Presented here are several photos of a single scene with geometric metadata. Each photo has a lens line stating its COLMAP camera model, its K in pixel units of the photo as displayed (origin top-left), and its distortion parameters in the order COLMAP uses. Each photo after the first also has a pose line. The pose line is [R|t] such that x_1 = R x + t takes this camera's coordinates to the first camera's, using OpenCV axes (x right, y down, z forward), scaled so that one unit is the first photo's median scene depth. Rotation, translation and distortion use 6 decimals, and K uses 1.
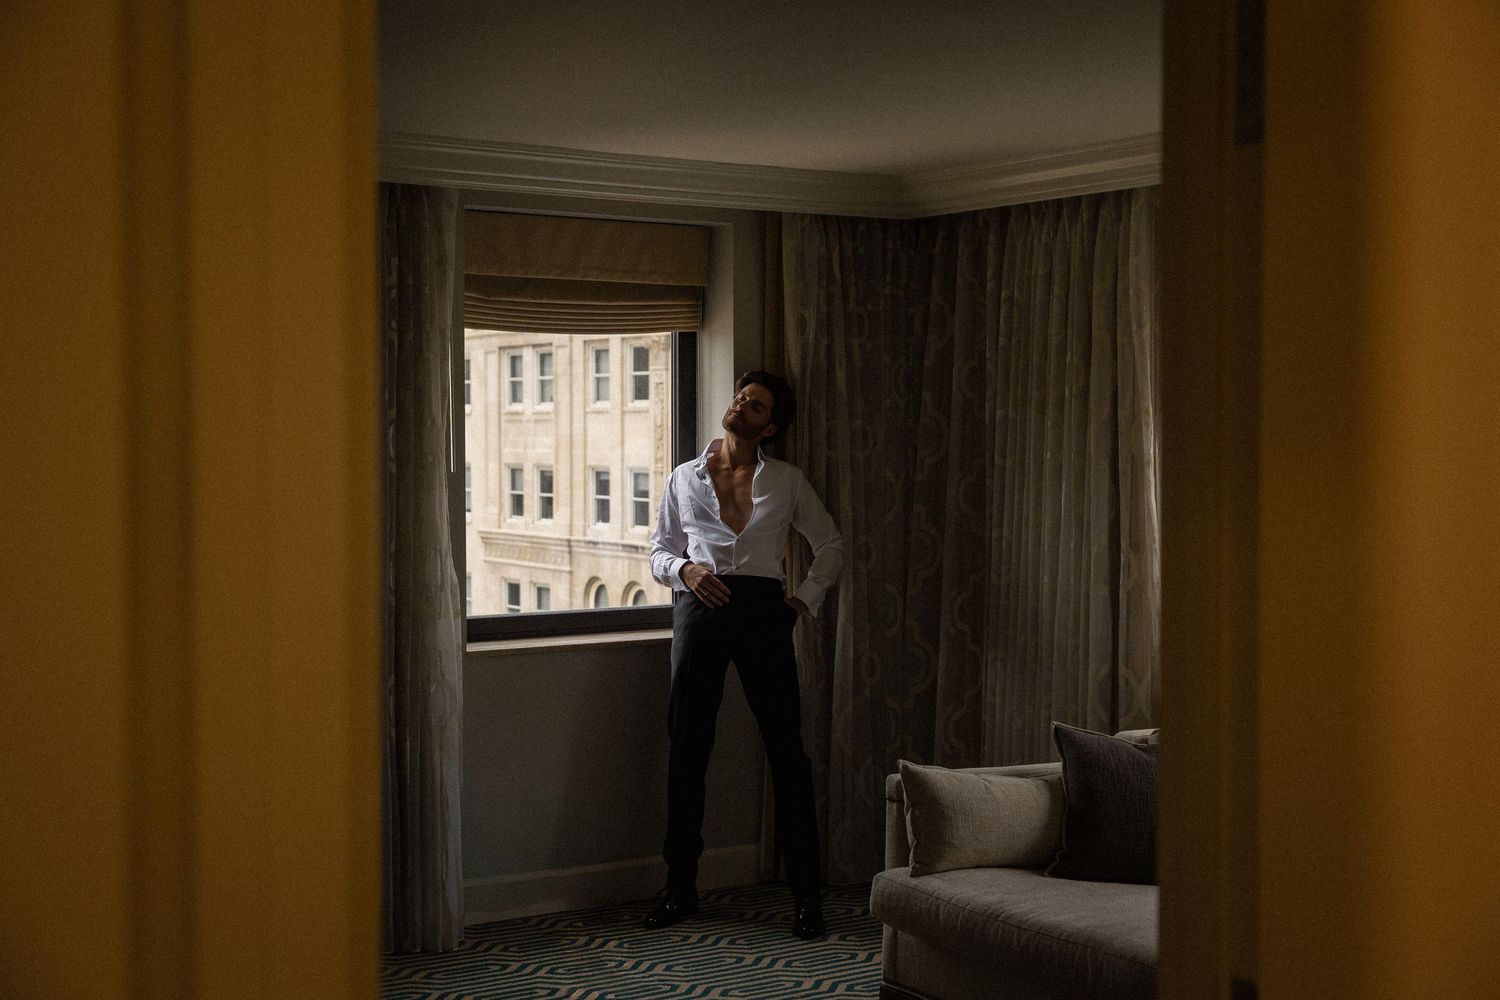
lens RADIAL K [[1940.1, 0, 747.7], [0, 1940.1, 500.8], [0, 0, 1]] dist [0.027749, 0.000000]
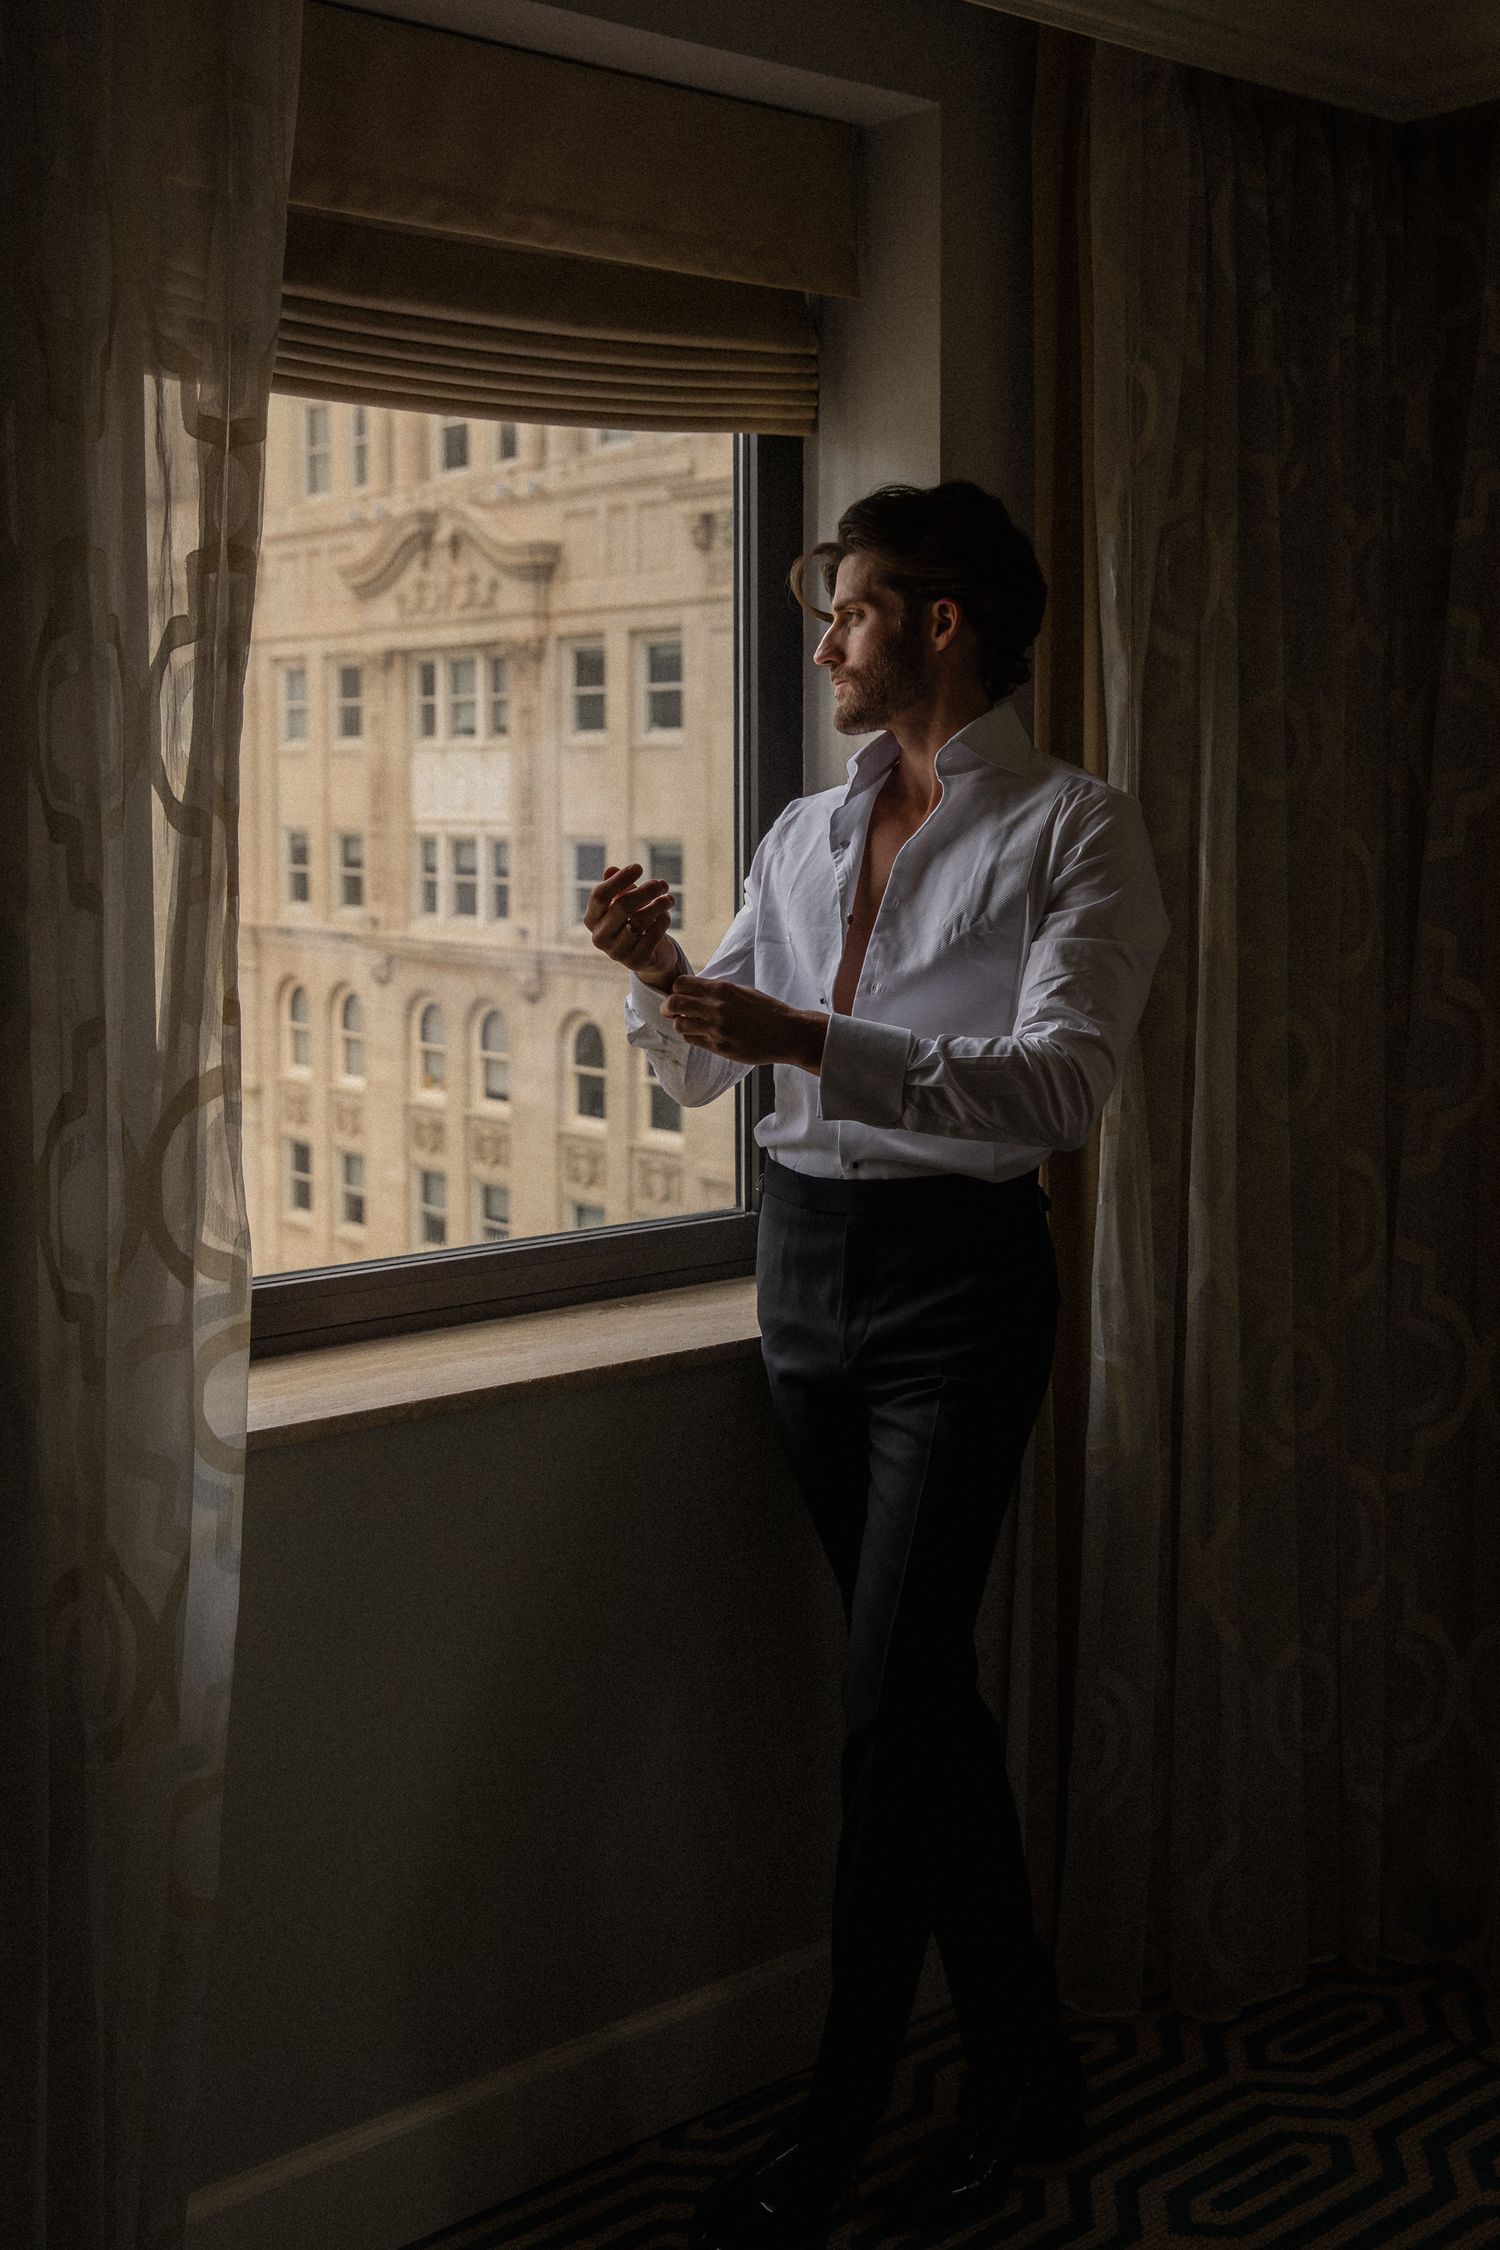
lens RADIAL K [[2464.3, 0, 767.1], [0, 2464.3, 971.5], [0, 0, 1]] dist [0.026393, 0.000000]
pose [[0.993340, -0.007790, 0.114952, -0.087369], [0.003102, 0.999158, 0.040904, -0.008667], [-0.115174, -0.040275, 0.992529, 0.560012]]
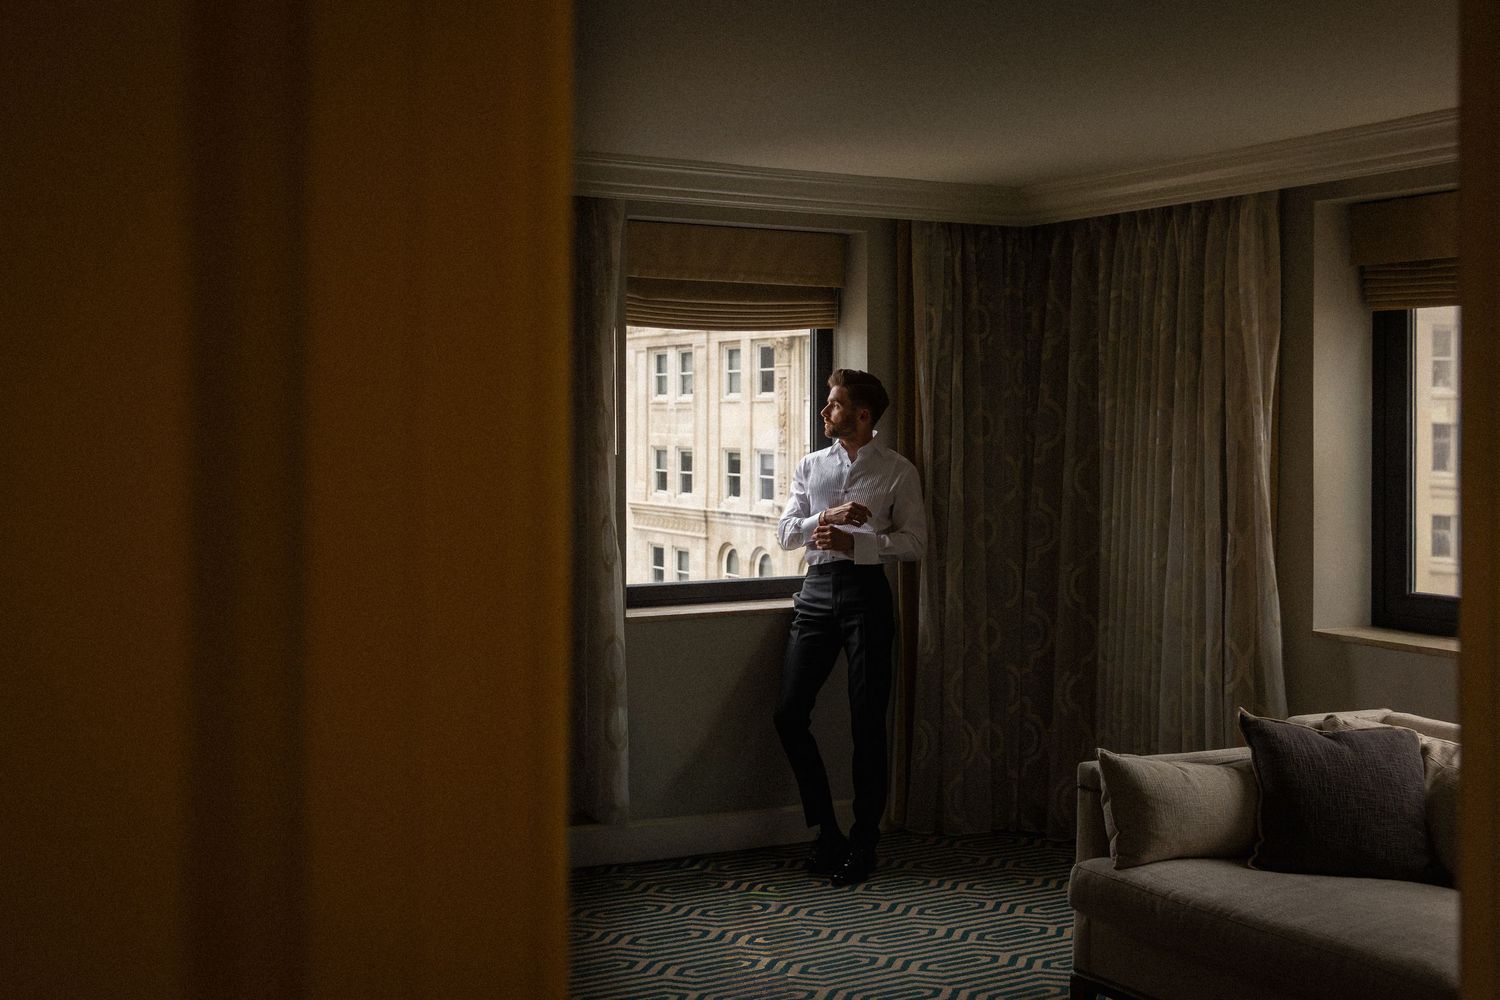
lens RADIAL K [[1650.4, 0, 732.0], [0, 1650.4, 419.0], [0, 0, 1]] dist [0.028170, 0.000000]
pose [[0.997155, 0.002391, -0.075343, -0.013044], [-0.005080, 0.999356, -0.035511, -0.001669], [0.075210, 0.035792, 0.996525, 0.056277]]
